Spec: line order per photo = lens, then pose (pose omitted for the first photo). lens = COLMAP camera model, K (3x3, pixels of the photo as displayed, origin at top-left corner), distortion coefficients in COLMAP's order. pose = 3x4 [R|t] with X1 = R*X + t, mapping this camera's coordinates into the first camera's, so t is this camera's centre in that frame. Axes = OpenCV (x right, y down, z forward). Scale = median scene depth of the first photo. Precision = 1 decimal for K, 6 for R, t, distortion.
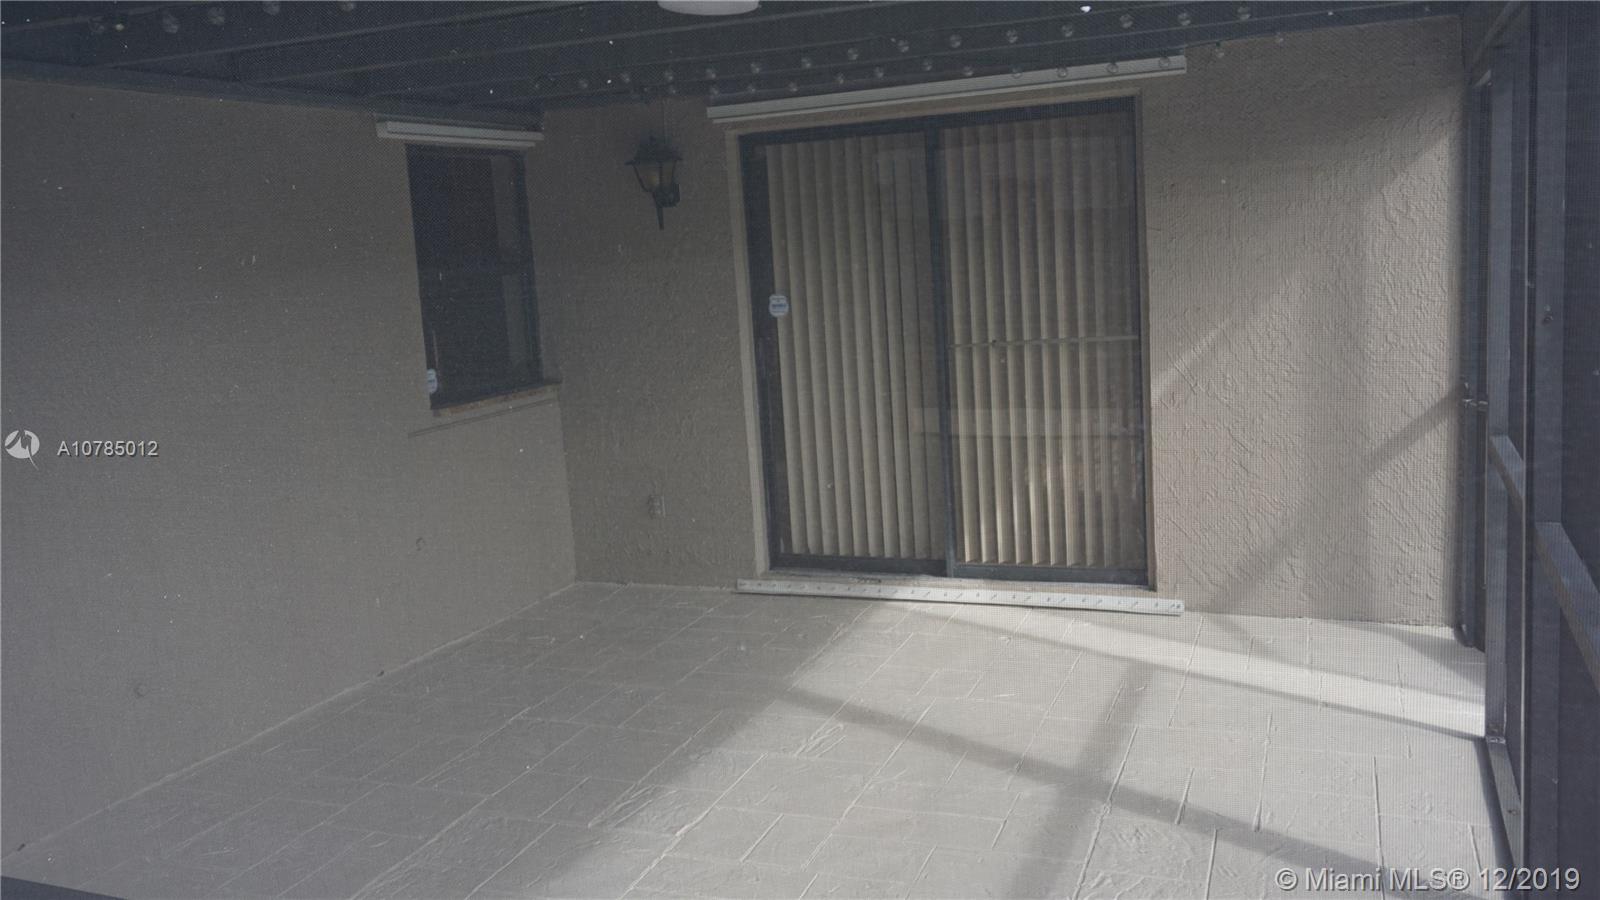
lens RADIAL K [[1341.2, 0, 800.0], [0, 1341.2, 450.0], [0, 0, 1]] dist [-0.006140, 0.040483]
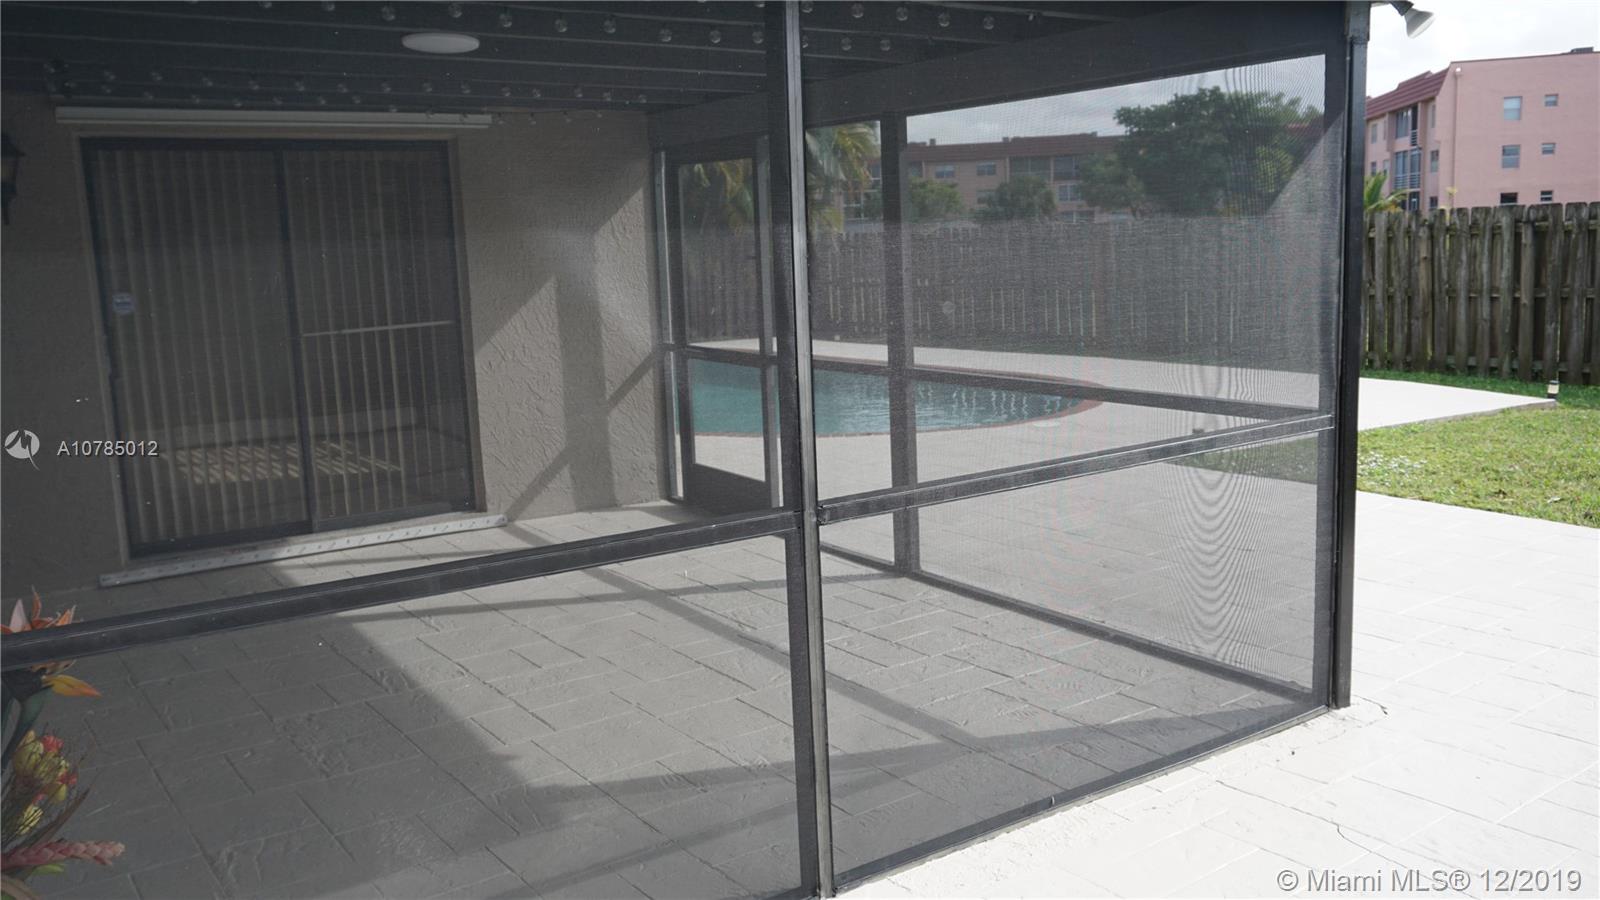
lens RADIAL K [[1341.2, 0, 800.0], [0, 1341.2, 450.0], [0, 0, 1]] dist [-0.006140, 0.040483]
pose [[0.551878, -0.088943, 0.829168, -0.651764], [0.132853, 0.990975, 0.017875, 0.061346], [-0.823274, 0.100292, 0.558713, -0.007724]]
